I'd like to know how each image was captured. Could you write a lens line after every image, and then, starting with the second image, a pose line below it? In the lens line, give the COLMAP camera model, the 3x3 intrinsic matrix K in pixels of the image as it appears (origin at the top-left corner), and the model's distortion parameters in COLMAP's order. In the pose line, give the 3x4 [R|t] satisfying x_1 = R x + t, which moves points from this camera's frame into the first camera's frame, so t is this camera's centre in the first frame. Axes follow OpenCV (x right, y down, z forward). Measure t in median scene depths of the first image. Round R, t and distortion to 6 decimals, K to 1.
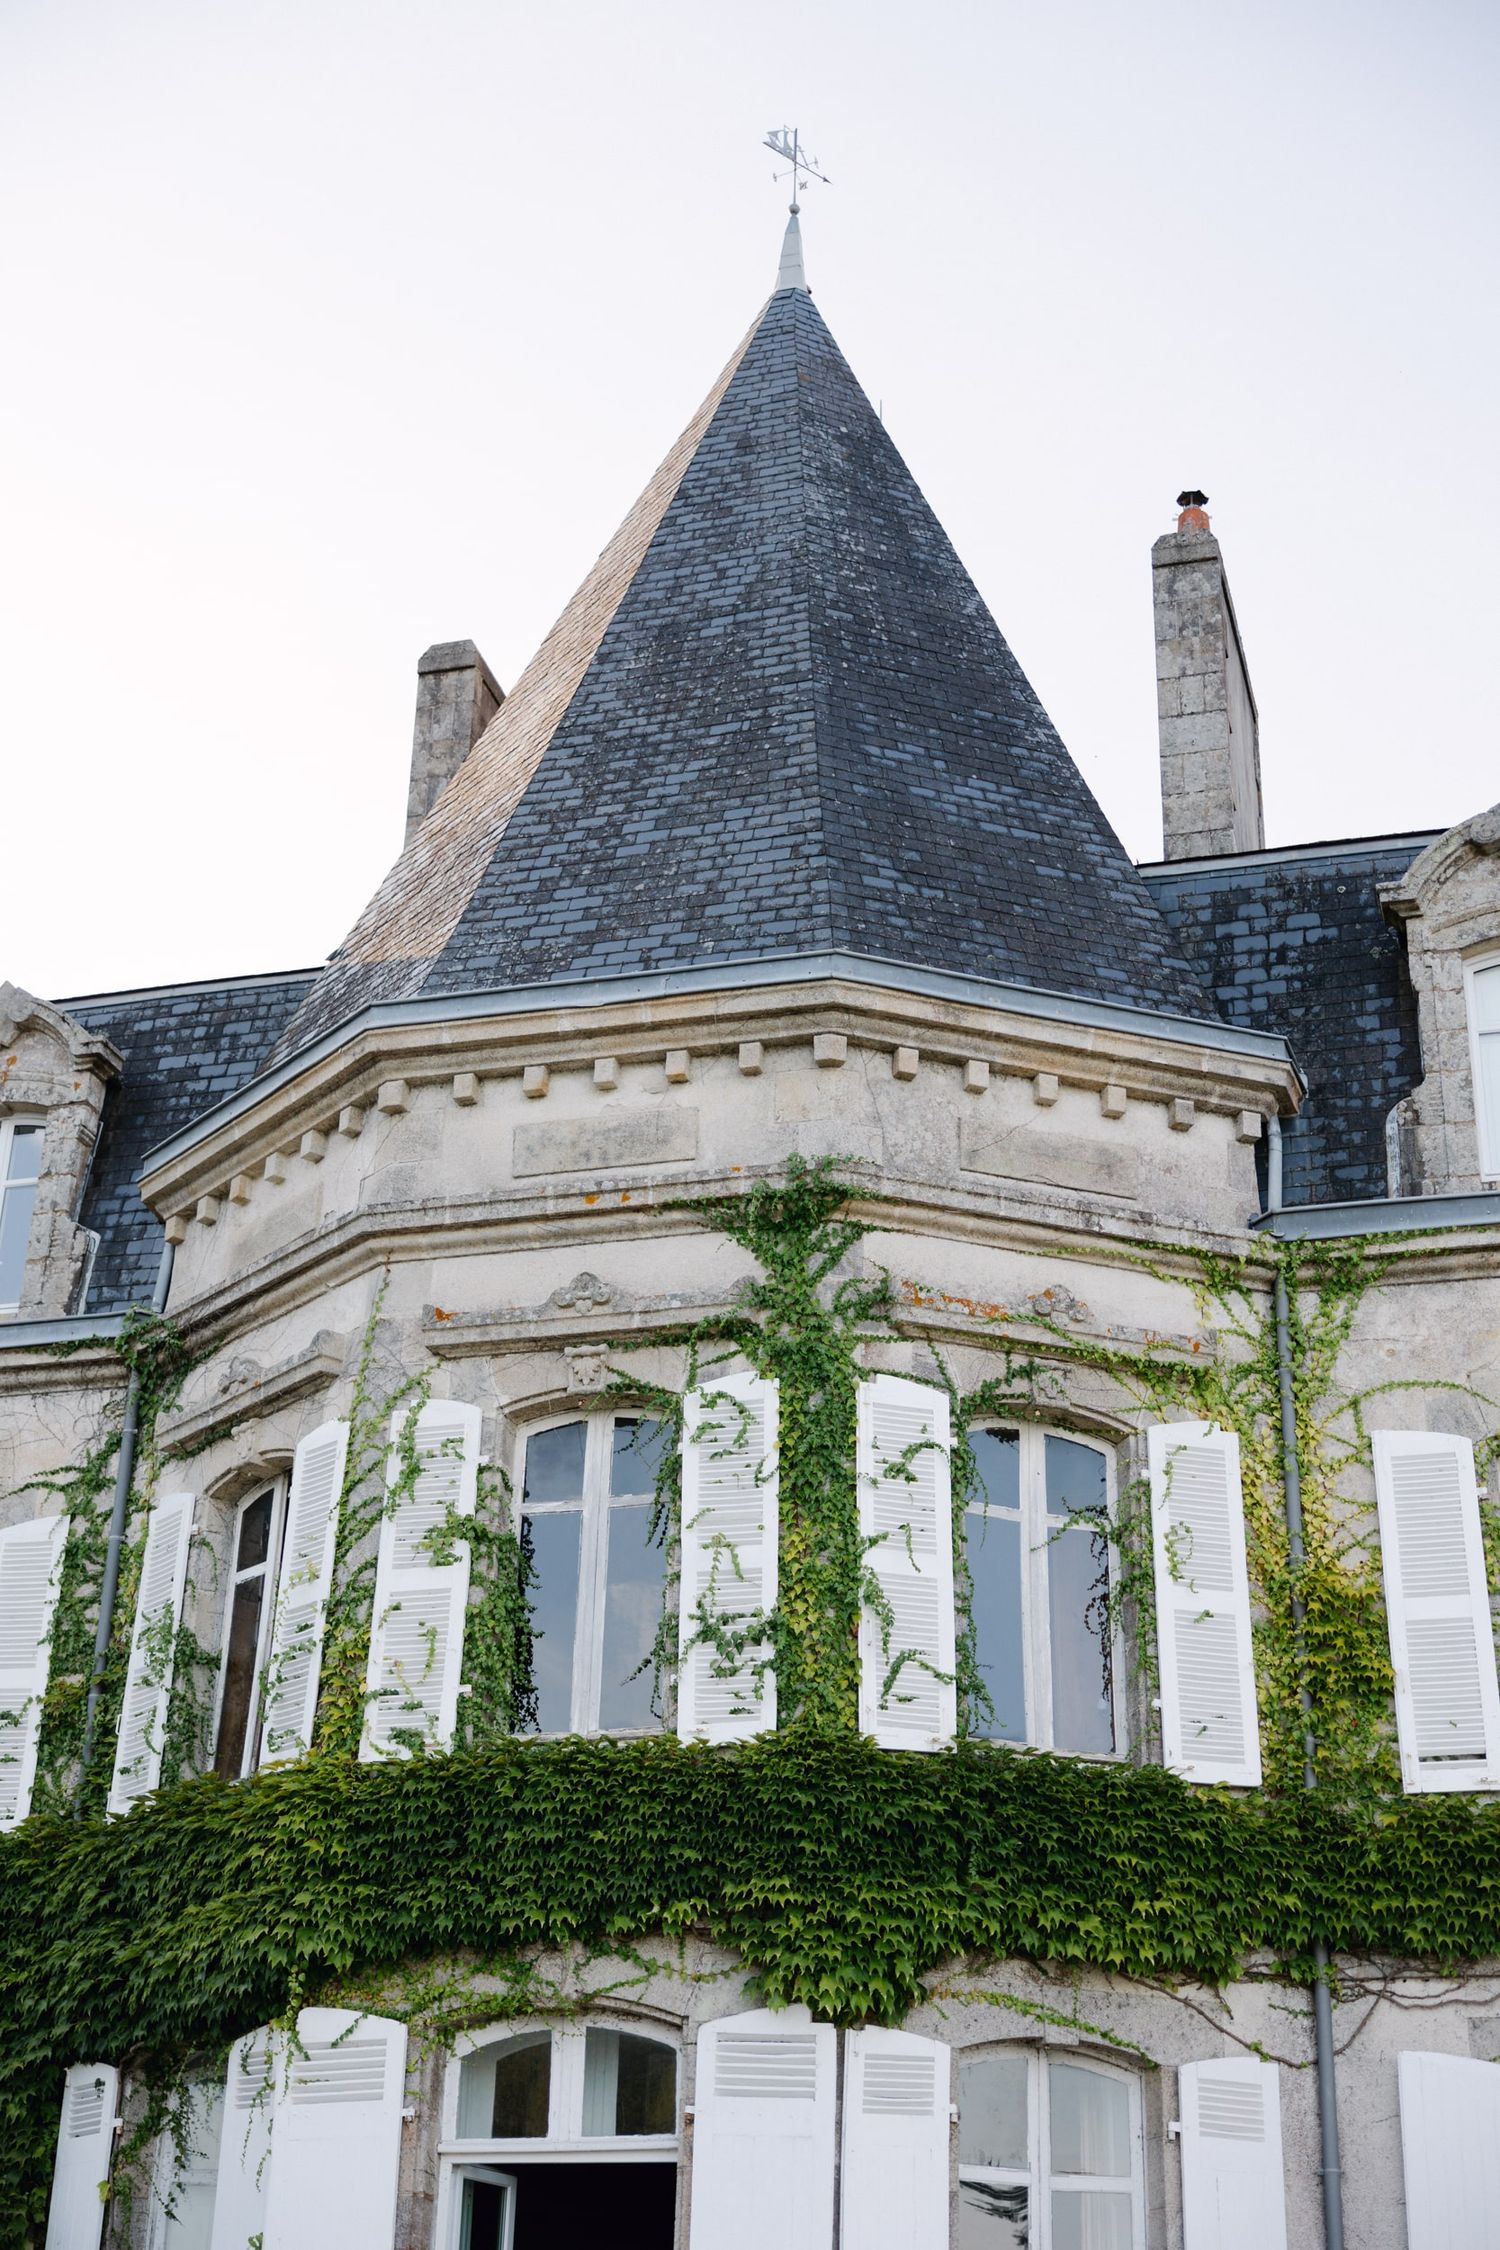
lens RADIAL K [[2801.9, 0, 750.0], [0, 2801.9, 1125.0], [0, 0, 1]] dist [0.007083, -0.042076]
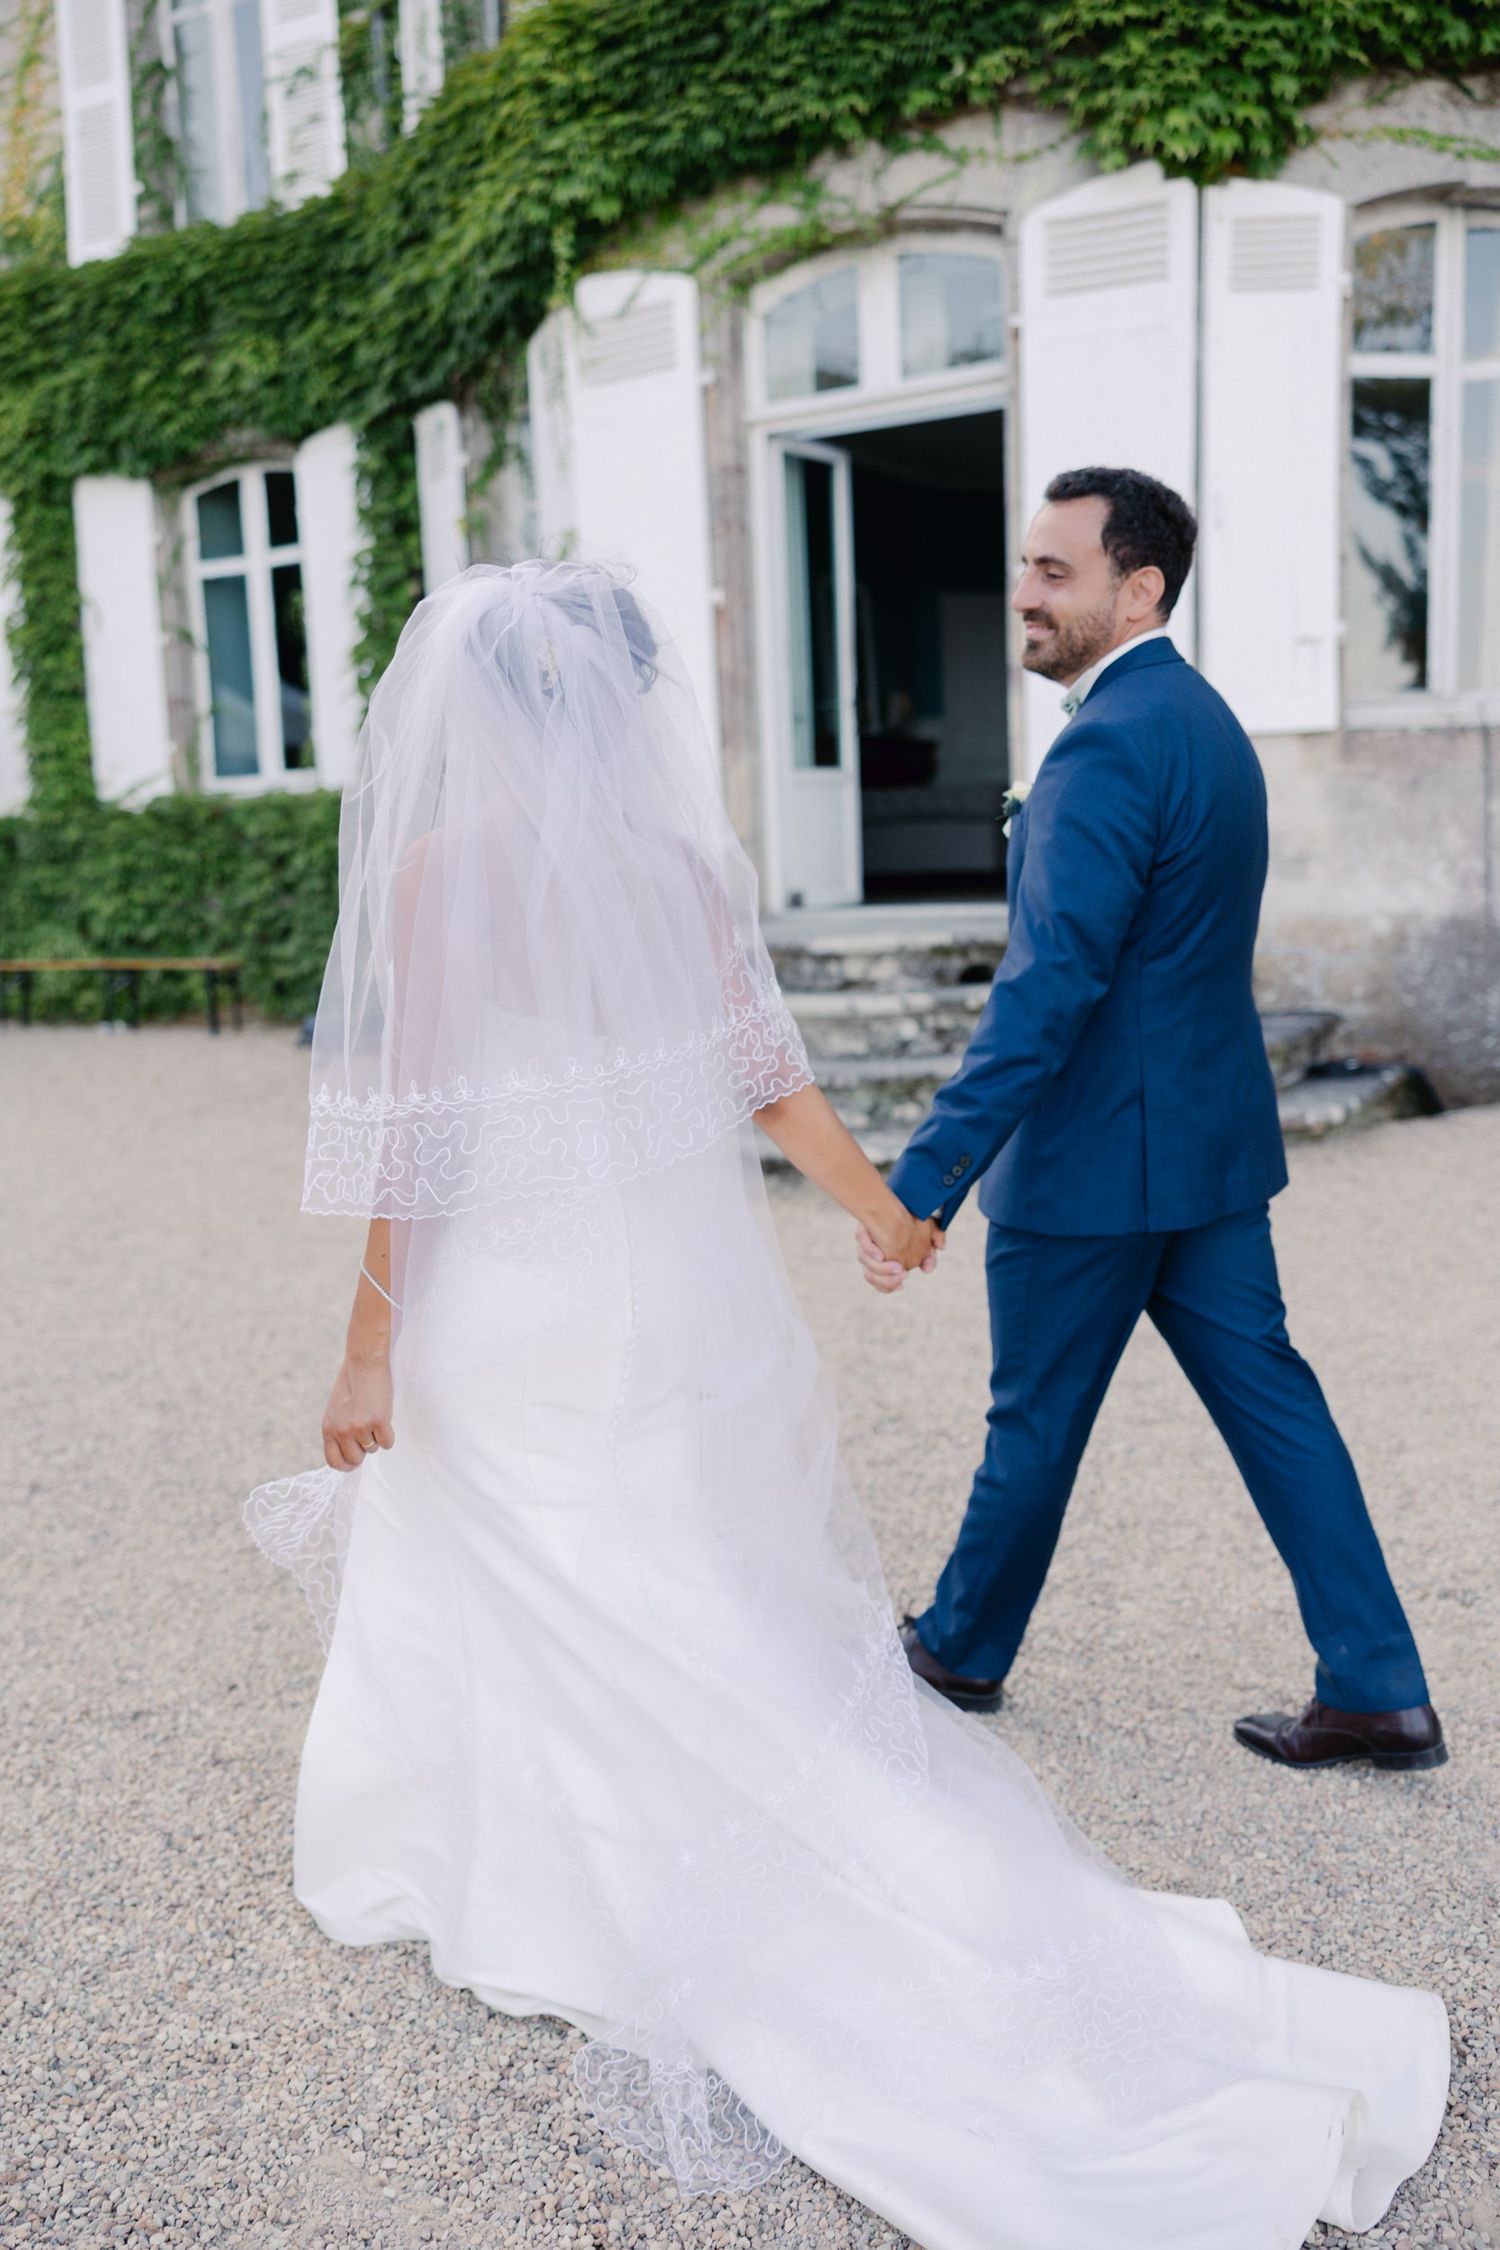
lens RADIAL K [[1851.9, 0, 750.0], [0, 1851.9, 1125.0], [0, 0, 1]] dist [0.002484, 0.001443]
pose [[0.973815, -0.030571, -0.225277, 0.017827], [0.155115, 0.813778, 0.560093, 0.215948], [0.166203, -0.580371, 0.797212, 0.389344]]
